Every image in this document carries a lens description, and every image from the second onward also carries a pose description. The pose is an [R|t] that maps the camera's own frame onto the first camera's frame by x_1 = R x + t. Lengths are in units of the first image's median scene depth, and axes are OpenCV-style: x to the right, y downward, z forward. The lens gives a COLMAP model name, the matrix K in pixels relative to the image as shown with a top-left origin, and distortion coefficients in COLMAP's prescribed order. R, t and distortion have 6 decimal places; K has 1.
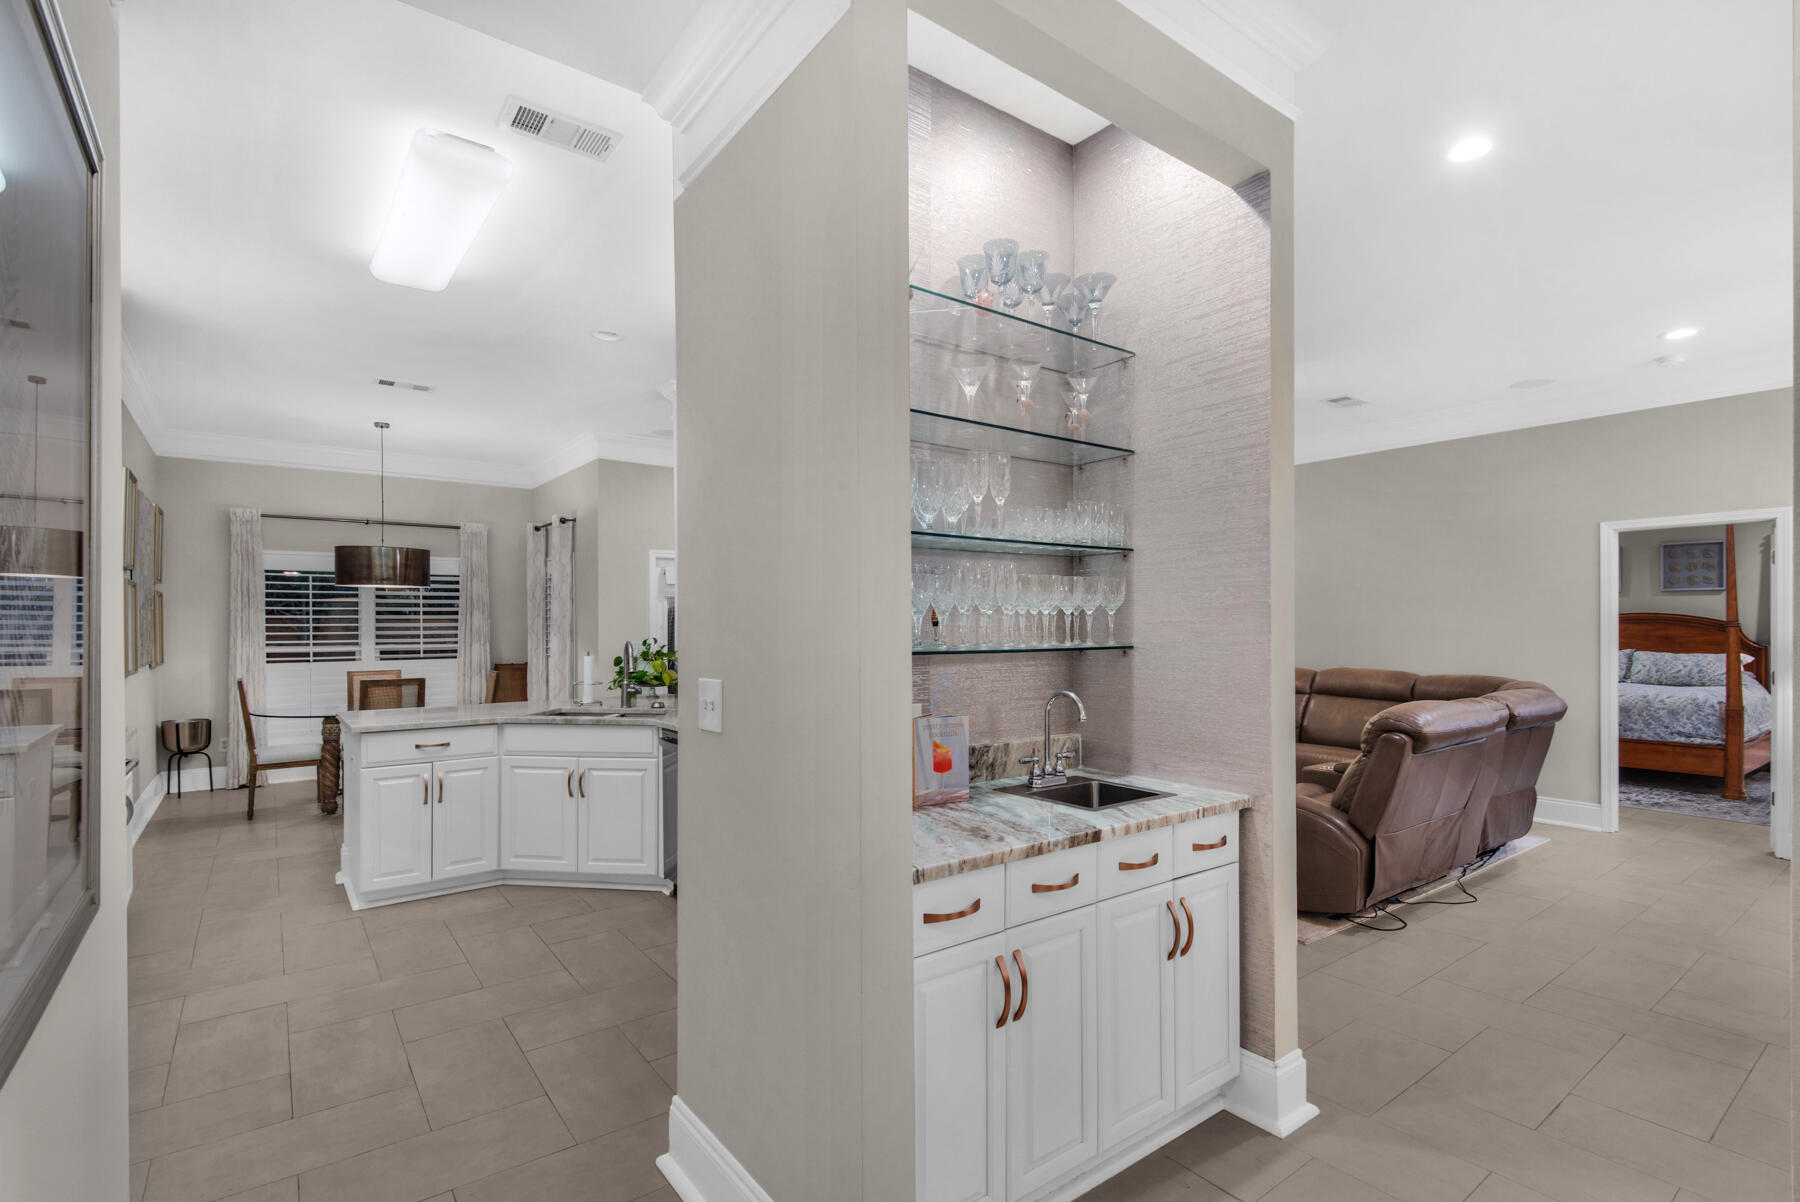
lens RADIAL K [[819.0, 0, 901.9], [0, 819.0, 624.1], [0, 0, 1]] dist [0.031252, -0.020073]
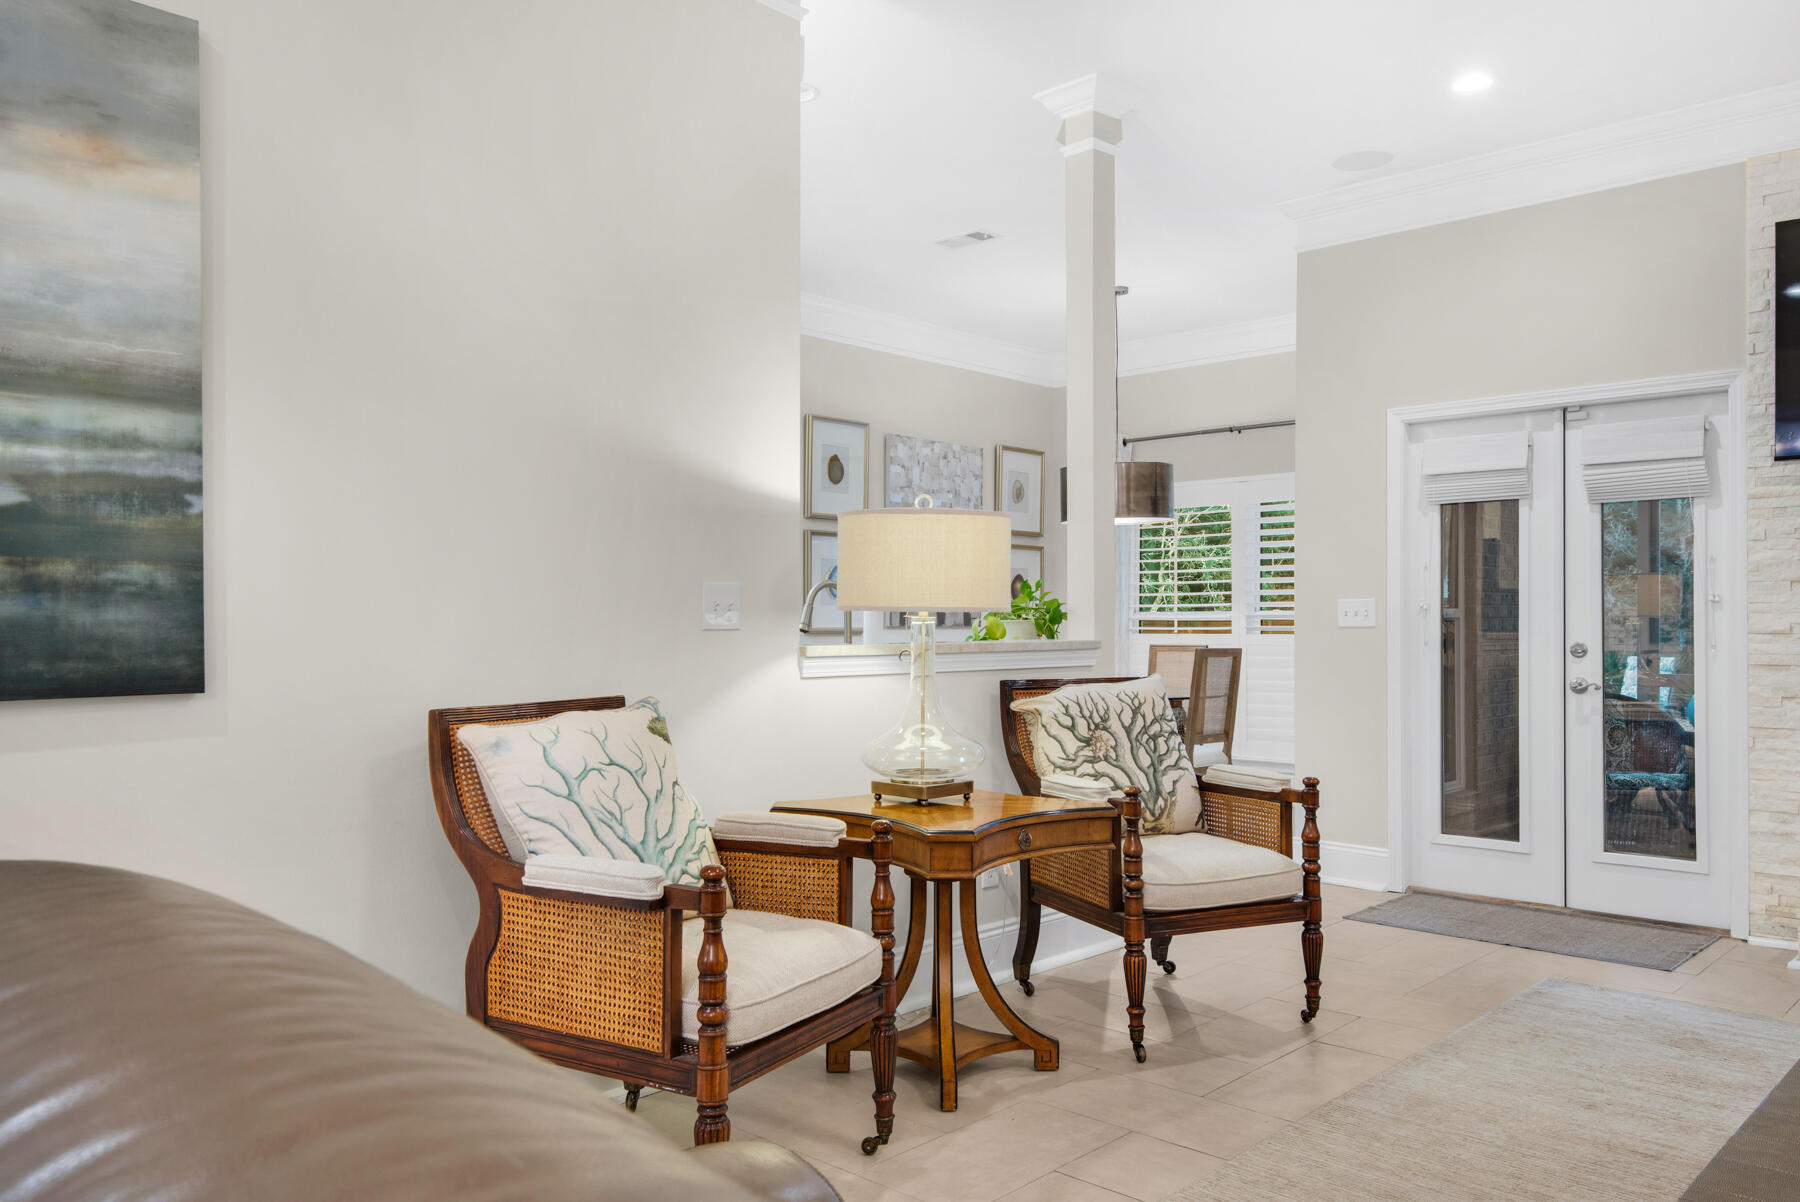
lens RADIAL K [[1352.6, 0, 918.7], [0, 1352.6, 614.8], [0, 0, 1]] dist [0.023234, -0.001896]
pose [[0.192006, -0.001686, -0.981392, 0.456852], [0.003696, 0.999993, -0.000995, 0.032908], [0.981387, -0.003436, 0.192011, 0.601421]]
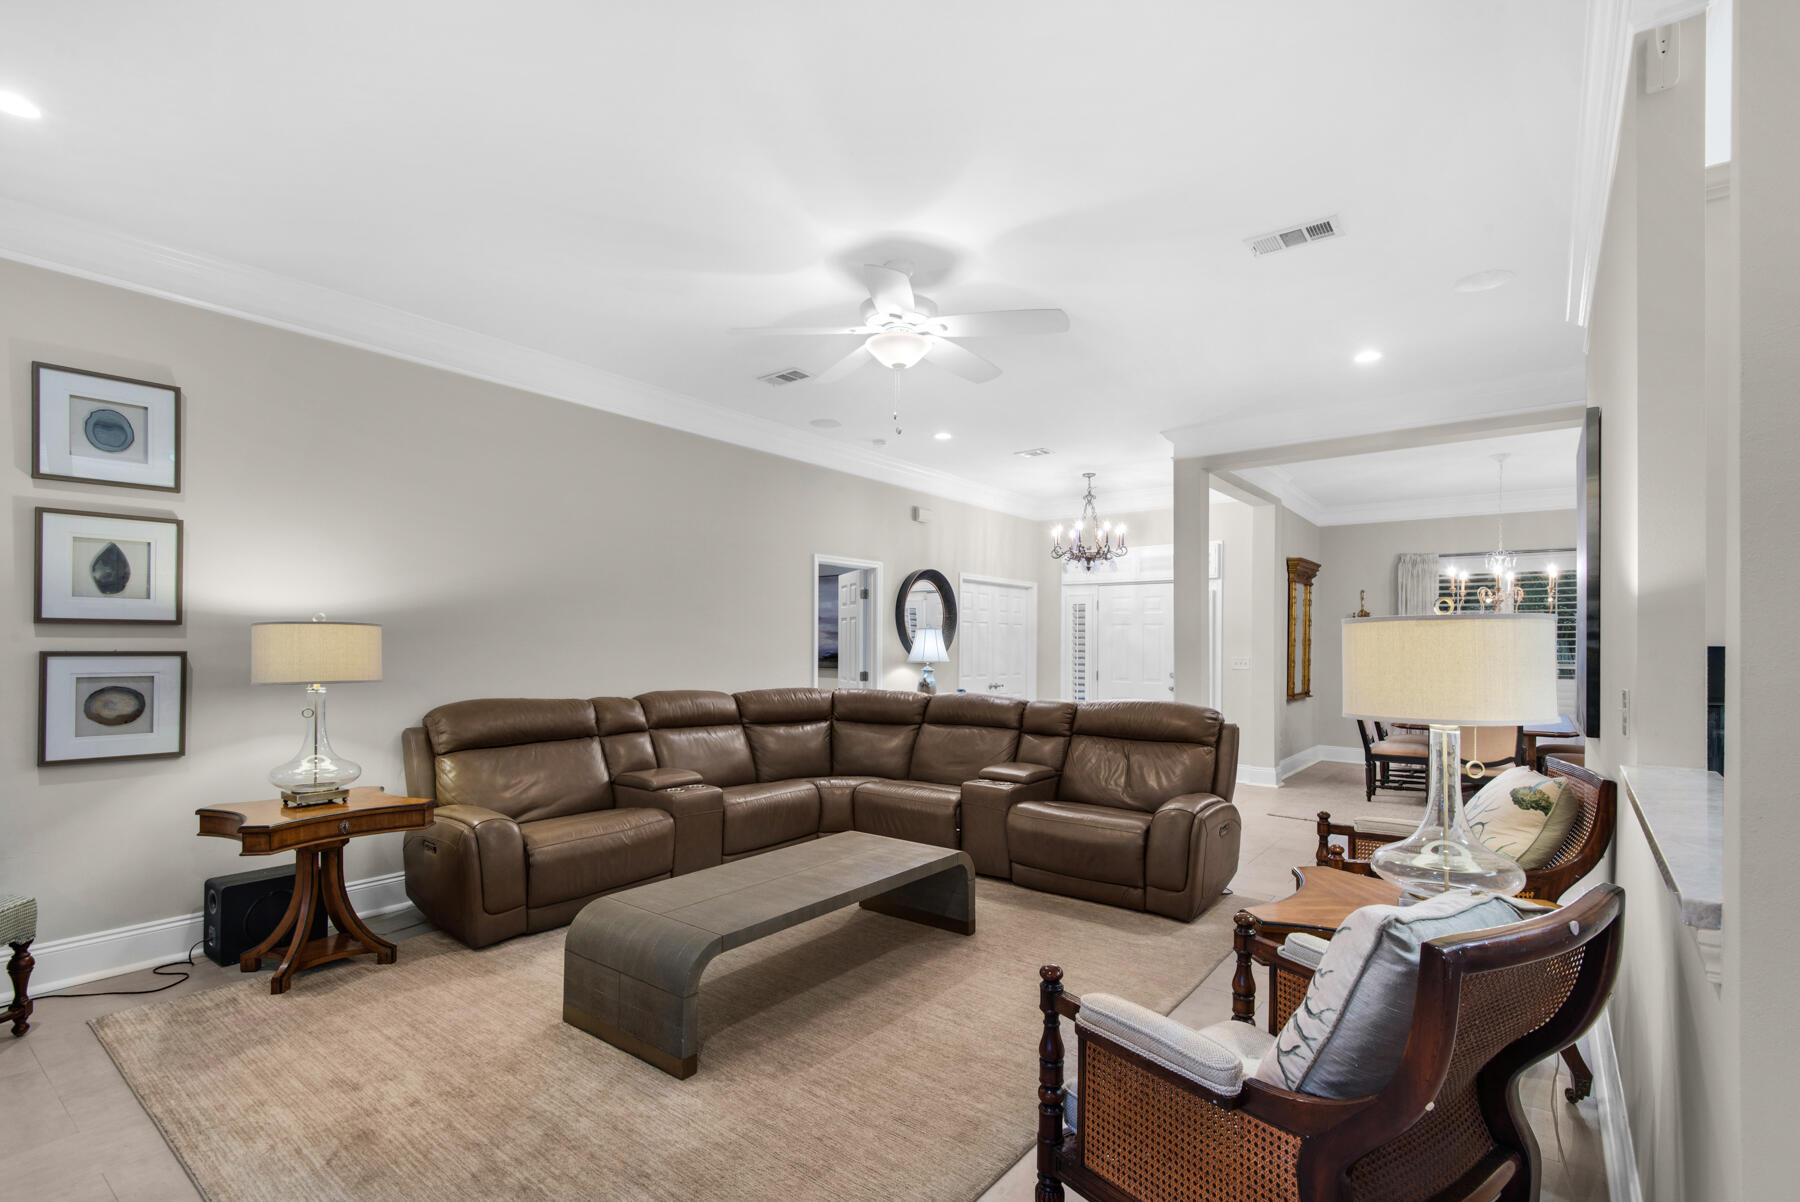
lens RADIAL K [[836.4, 0, 895.8], [0, 836.4, 643.6], [0, 0, 1]] dist [-0.001118, -0.000598]
pose [[-0.269720, -0.002265, 0.962936, -0.286682], [-0.007919, 0.999969, 0.000134, 0.004434], [-0.962906, -0.007590, -0.269730, 0.980693]]
